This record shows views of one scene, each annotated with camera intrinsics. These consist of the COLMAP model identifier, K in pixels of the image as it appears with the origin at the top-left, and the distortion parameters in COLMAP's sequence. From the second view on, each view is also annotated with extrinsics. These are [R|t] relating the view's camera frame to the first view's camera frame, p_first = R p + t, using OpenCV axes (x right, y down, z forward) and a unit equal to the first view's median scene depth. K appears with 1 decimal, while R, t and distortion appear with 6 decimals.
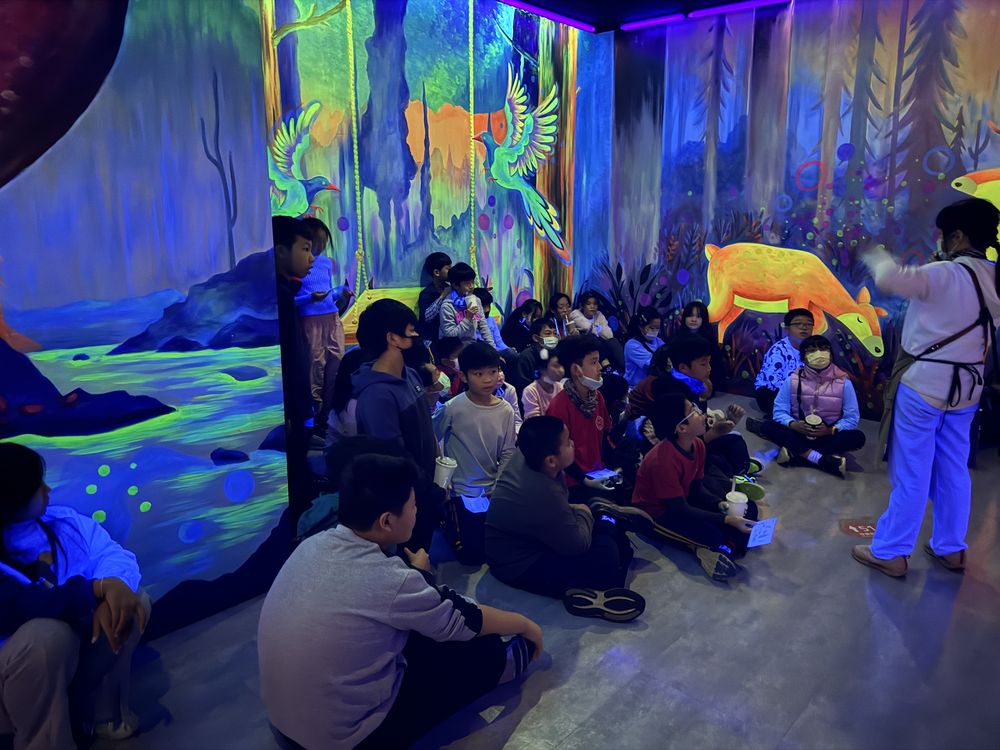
lens RADIAL K [[720.0, 0, 498.4], [0, 720.0, 377.9], [0, 0, 1]] dist [0.027125, -0.031992]
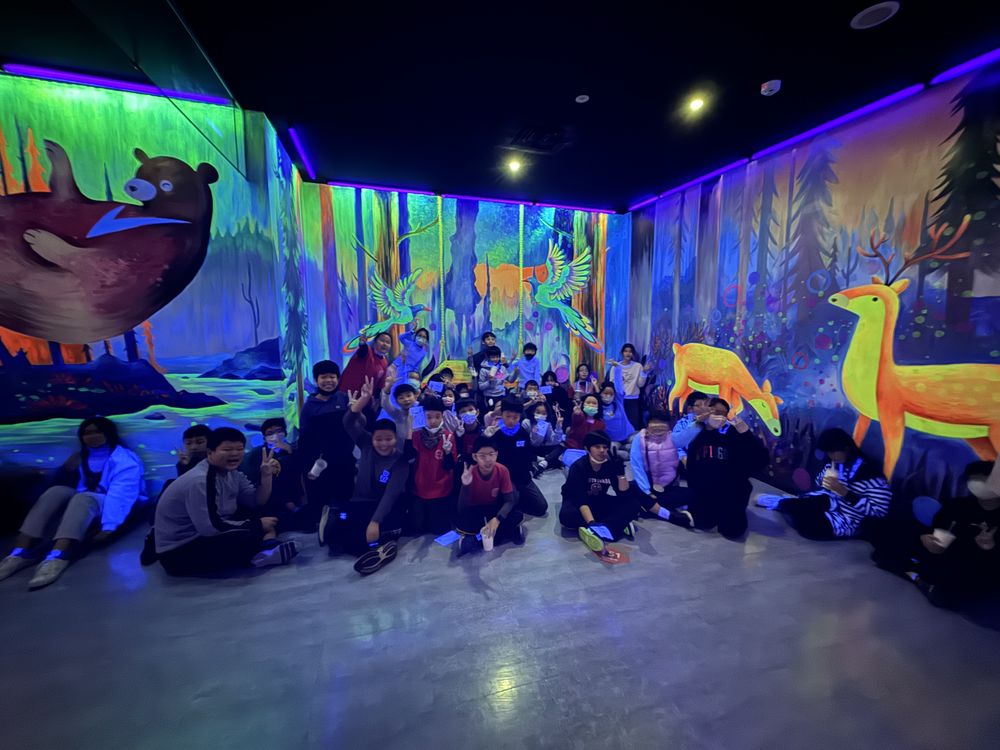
lens RADIAL K [[398.9, 0, 501.0], [0, 398.9, 369.6], [0, 0, 1]] dist [-0.000677, 0.000296]
pose [[0.853739, 0.065358, -0.516583, 0.490541], [-0.117899, 0.990589, -0.069518, -0.040441], [0.507178, 0.120255, 0.853411, 0.162826]]
